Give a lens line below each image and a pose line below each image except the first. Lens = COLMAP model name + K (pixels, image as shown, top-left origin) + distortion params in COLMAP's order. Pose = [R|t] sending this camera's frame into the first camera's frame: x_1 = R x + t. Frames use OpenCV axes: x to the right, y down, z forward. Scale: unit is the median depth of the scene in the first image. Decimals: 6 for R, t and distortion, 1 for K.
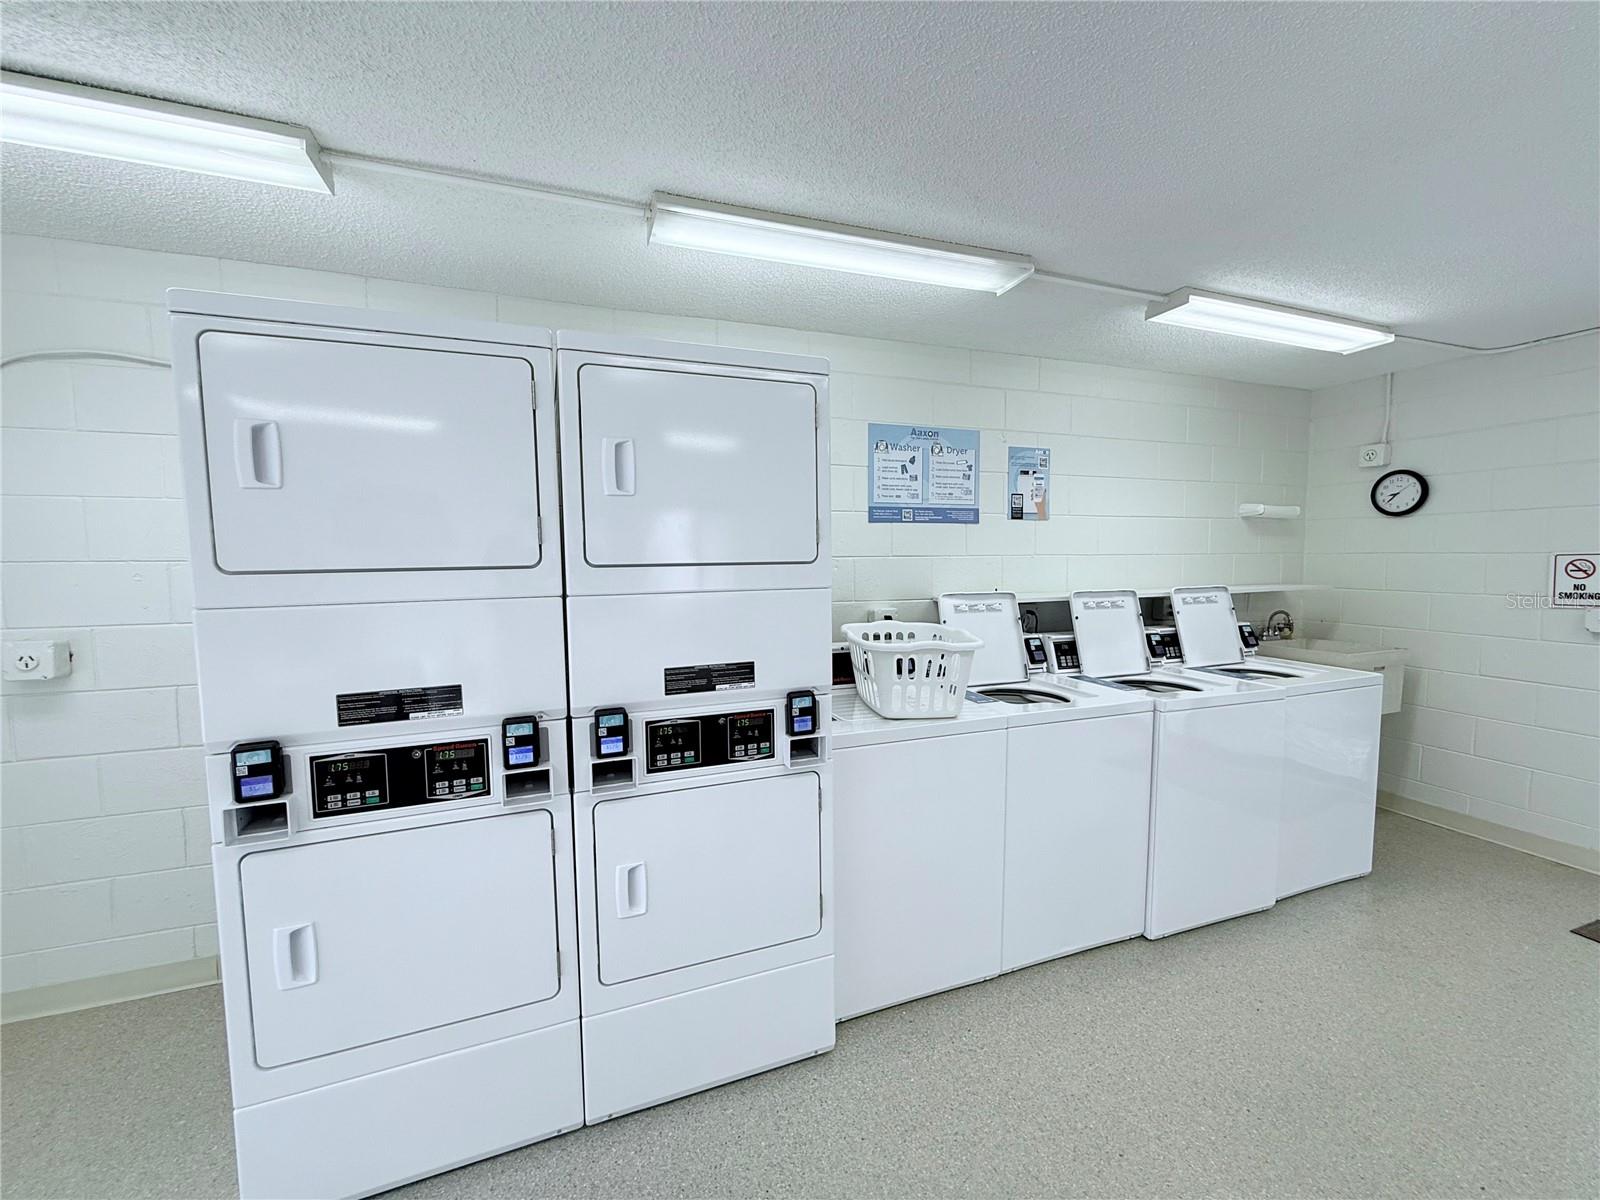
lens RADIAL K [[640.0, 0, 800.0], [0, 640.0, 600.0], [0, 0, 1]] dist [-0.000389, 0.000016]
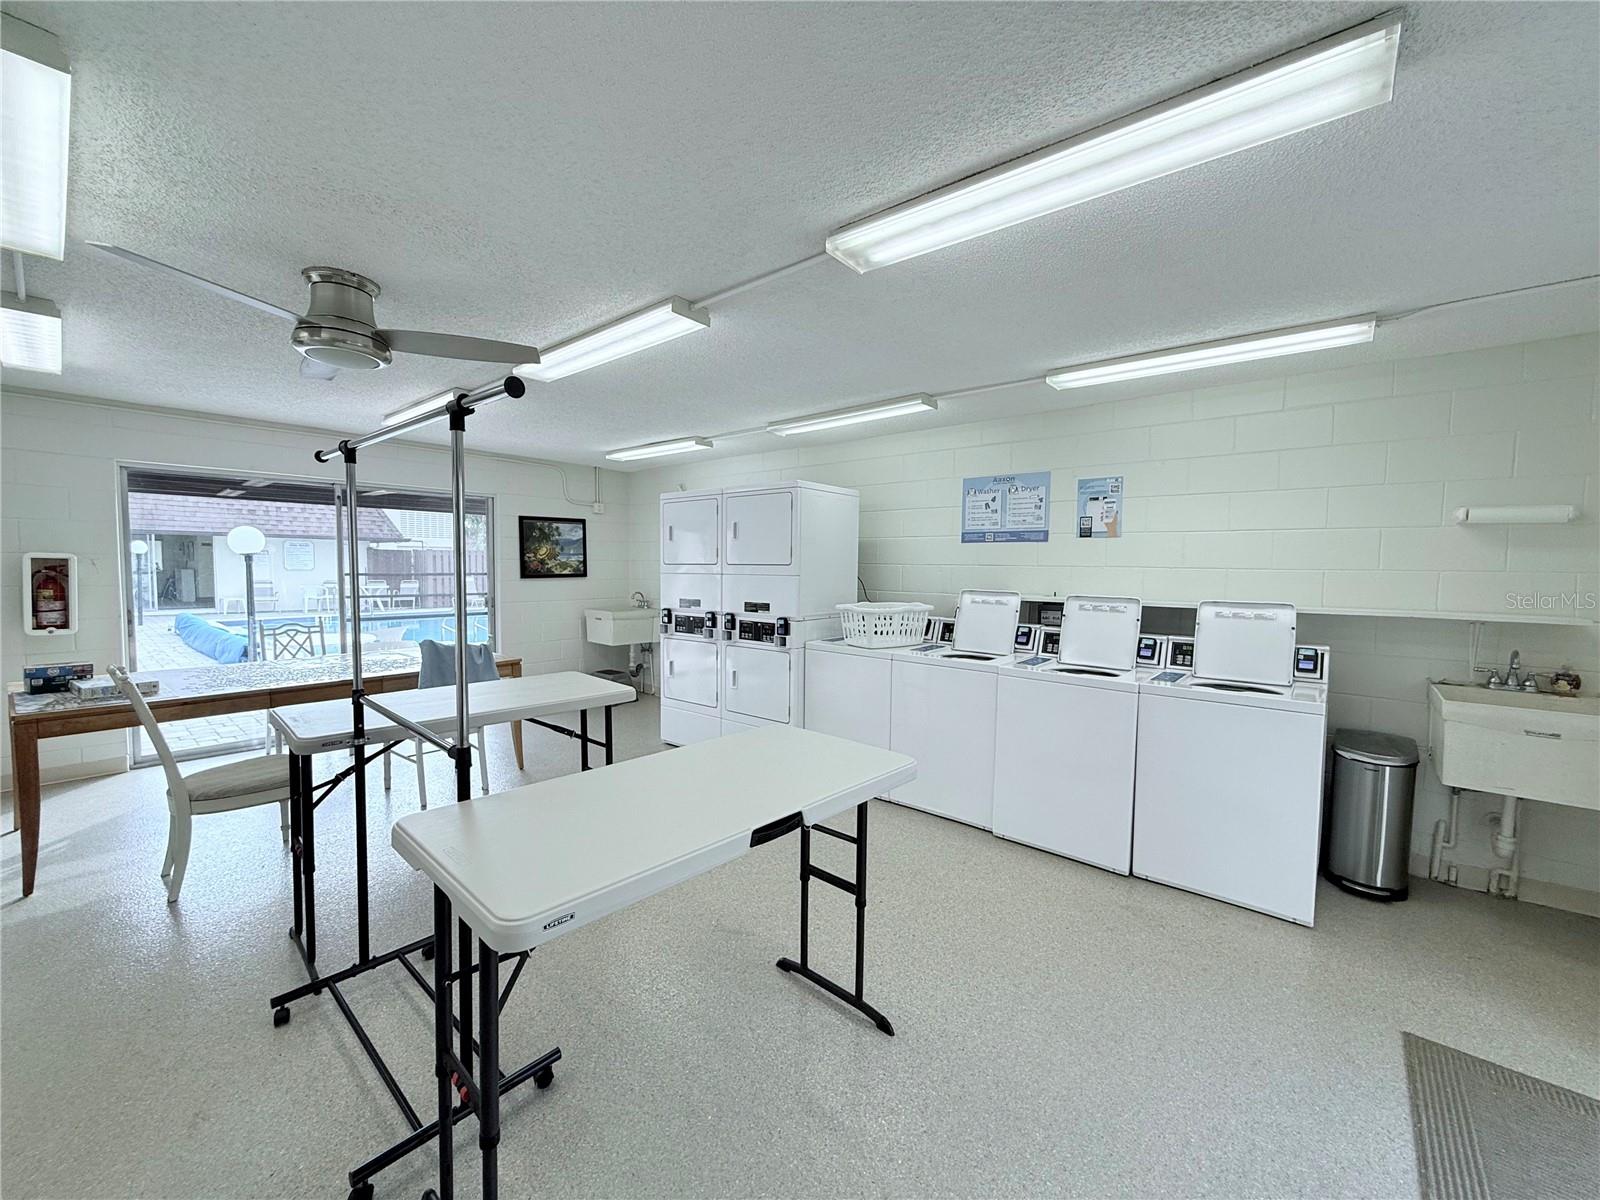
lens RADIAL K [[629.9, 0, 796.0], [0, 629.9, 601.2], [0, 0, 1]] dist [-0.002285, 0.000058]
pose [[0.487429, 0.068278, -0.870489, 1.219782], [-0.074052, 0.996579, 0.036703, -0.007221], [0.870017, 0.046571, 0.490818, -0.081112]]
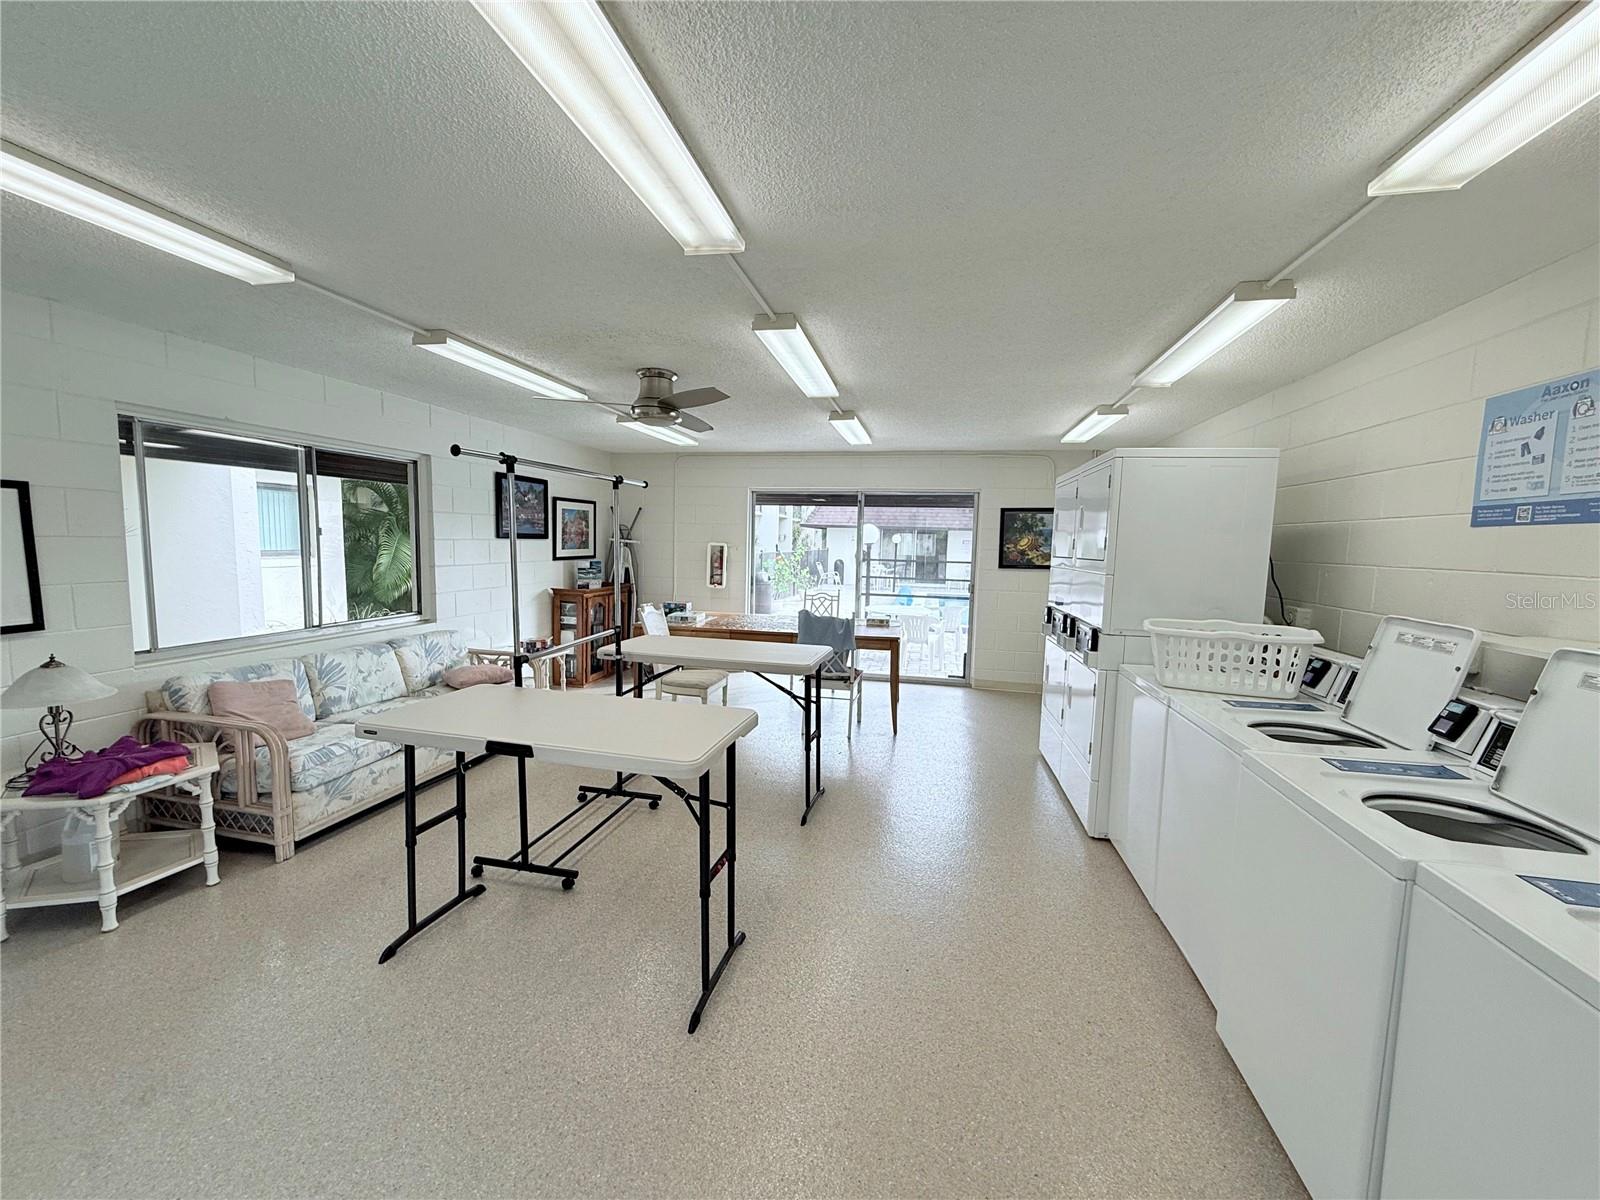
lens RADIAL K [[640.0, 0, 800.0], [0, 640.0, 600.0], [0, 0, 1]] dist [-0.000389, 0.000016]
pose [[-0.532728, 0.077162, -0.842762, 1.192555], [-0.071362, 0.988192, 0.135587, -0.078817], [0.843273, 0.132372, -0.520931, 0.714098]]
